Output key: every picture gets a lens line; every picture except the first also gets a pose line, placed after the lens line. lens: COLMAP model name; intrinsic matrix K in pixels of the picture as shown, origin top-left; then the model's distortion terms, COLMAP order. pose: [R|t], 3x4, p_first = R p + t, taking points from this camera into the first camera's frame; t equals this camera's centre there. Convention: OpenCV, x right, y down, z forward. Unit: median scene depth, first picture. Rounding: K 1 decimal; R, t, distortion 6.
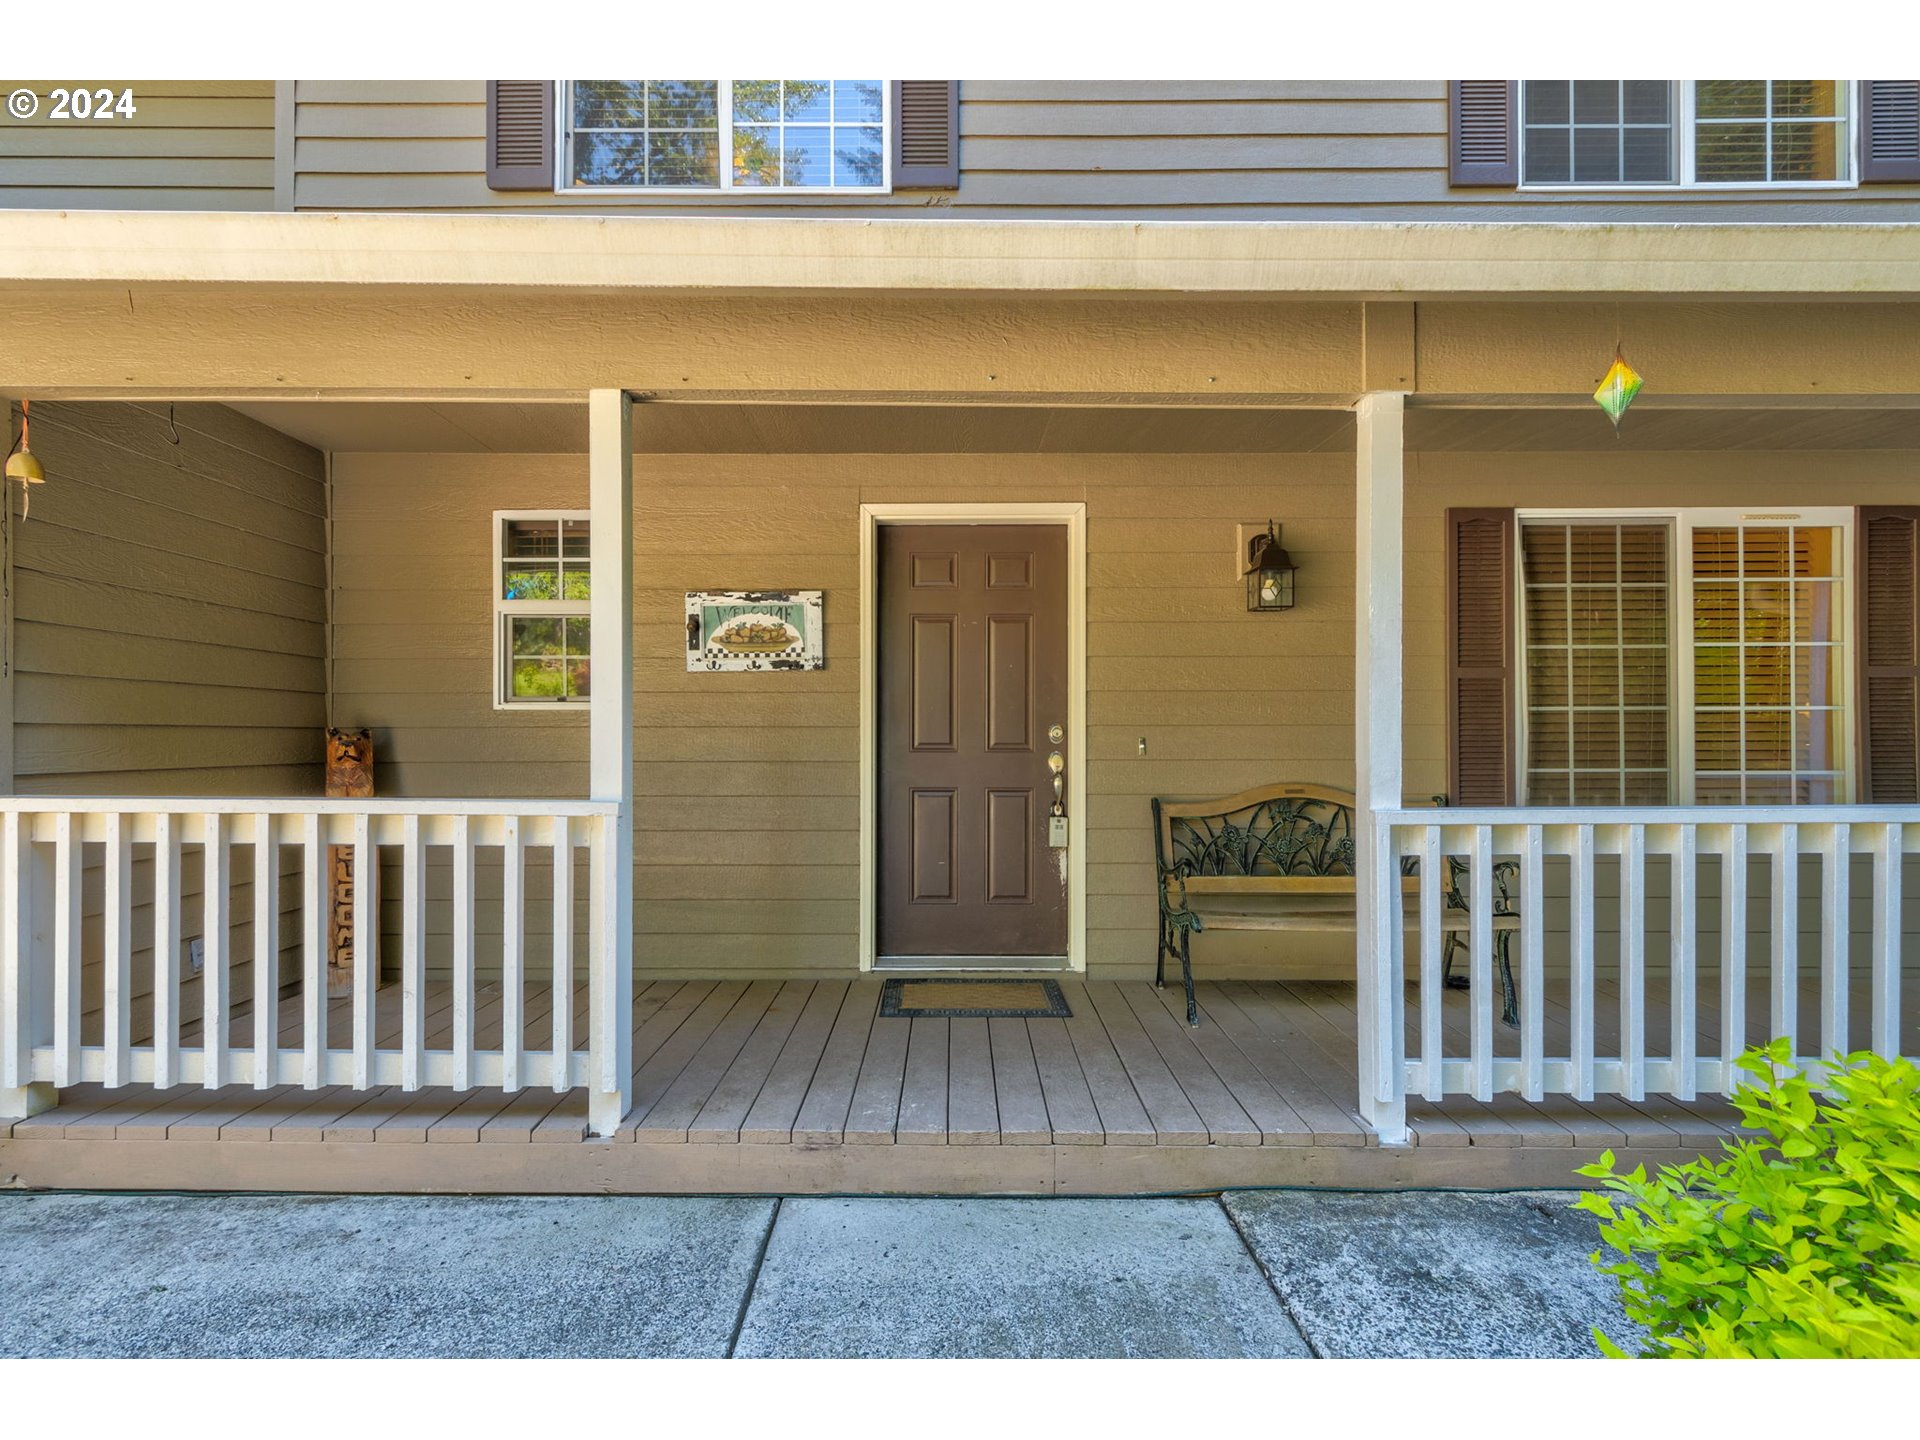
lens RADIAL K [[906.9, 0, 948.0], [0, 906.9, 732.4], [0, 0, 1]] dist [0.002802, 0.000205]
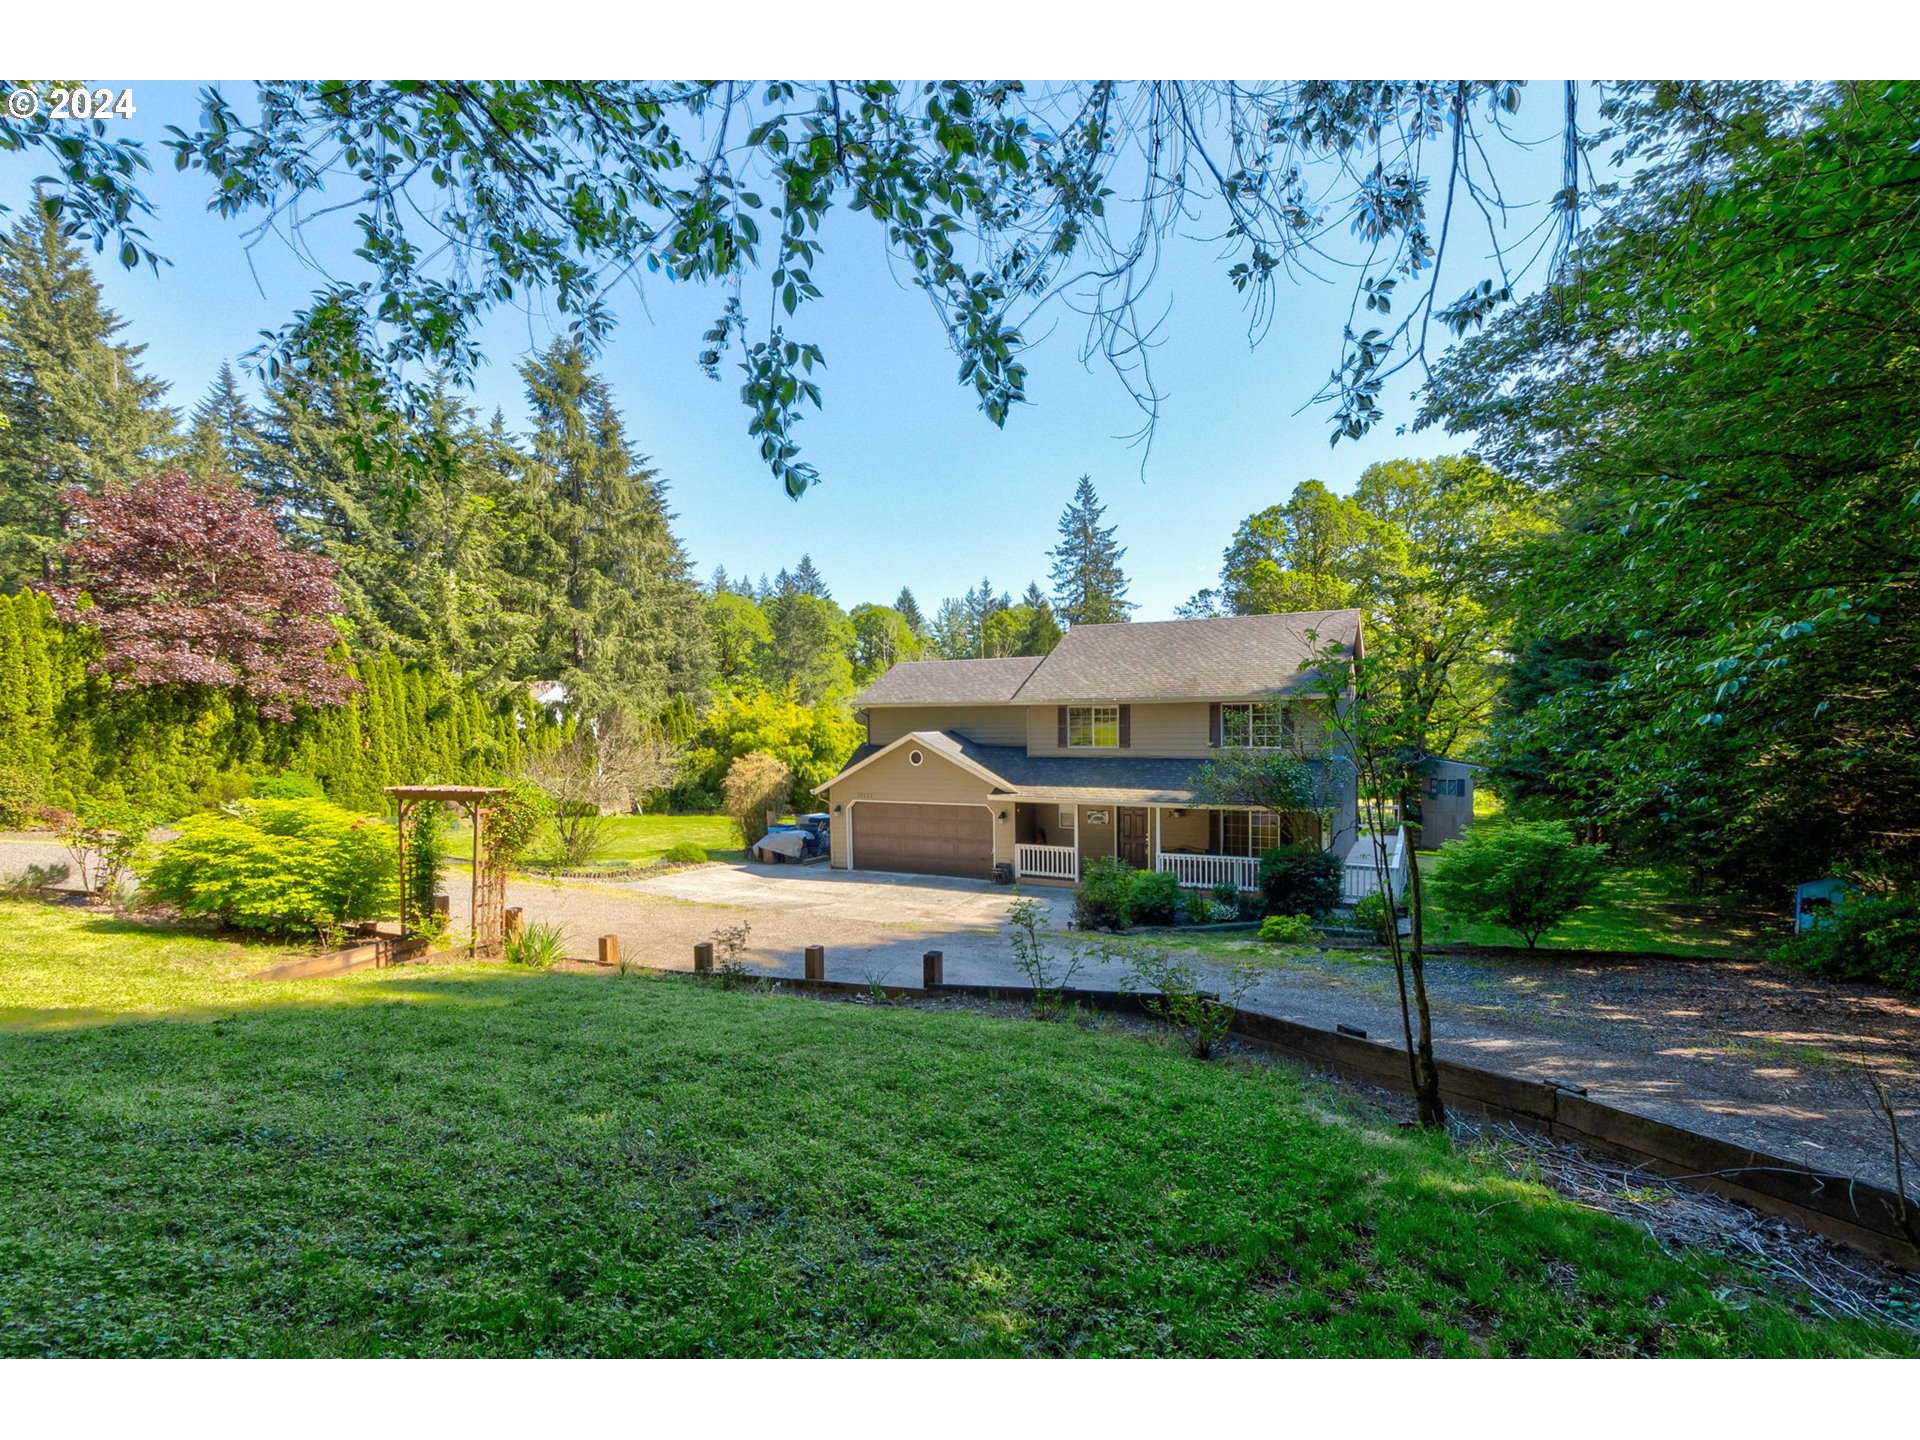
lens RADIAL K [[905.1, 0, 969.5], [0, 905.1, 736.8], [0, 0, 1]] dist [0.001852, 0.000024]
pose [[0.890419, 0.001395, -0.455140, 1.847335], [0.017175, 0.999180, 0.036664, -0.916196], [0.454818, -0.040463, 0.889665, -4.961098]]
